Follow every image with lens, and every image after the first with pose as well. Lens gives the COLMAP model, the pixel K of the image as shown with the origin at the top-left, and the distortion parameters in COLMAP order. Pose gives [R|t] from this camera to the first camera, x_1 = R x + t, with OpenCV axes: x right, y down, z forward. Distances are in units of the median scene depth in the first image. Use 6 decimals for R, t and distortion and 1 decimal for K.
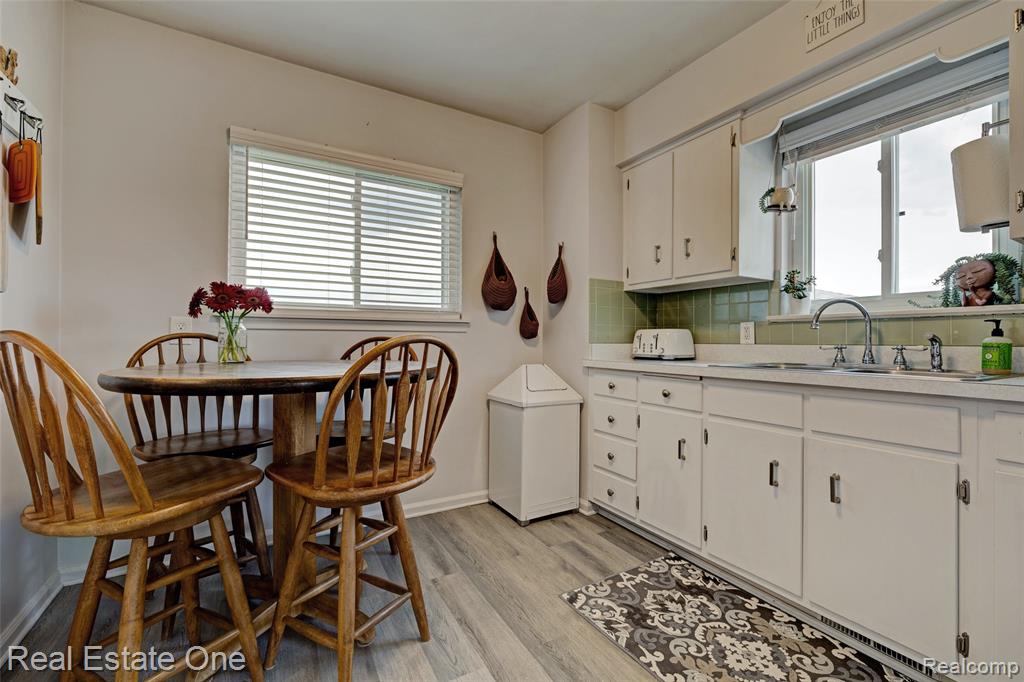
lens RADIAL K [[438.4, 0, 520.5], [0, 438.4, 342.2], [0, 0, 1]] dist [0.002370, -0.002008]
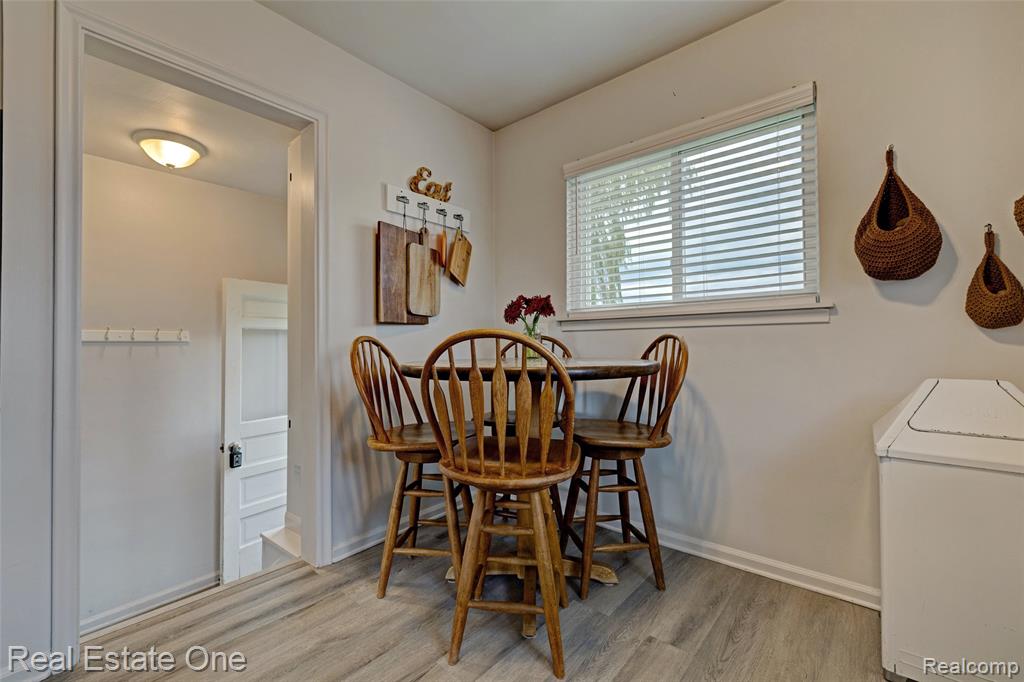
lens RADIAL K [[438.4, 0, 508.2], [0, 438.4, 339.4], [0, 0, 1]] dist [0.002370, -0.002008]
pose [[0.305756, -0.015967, -0.951976, 0.376619], [0.006865, 0.999870, -0.014566, 0.008902], [0.952085, -0.002082, 0.305826, 0.395390]]
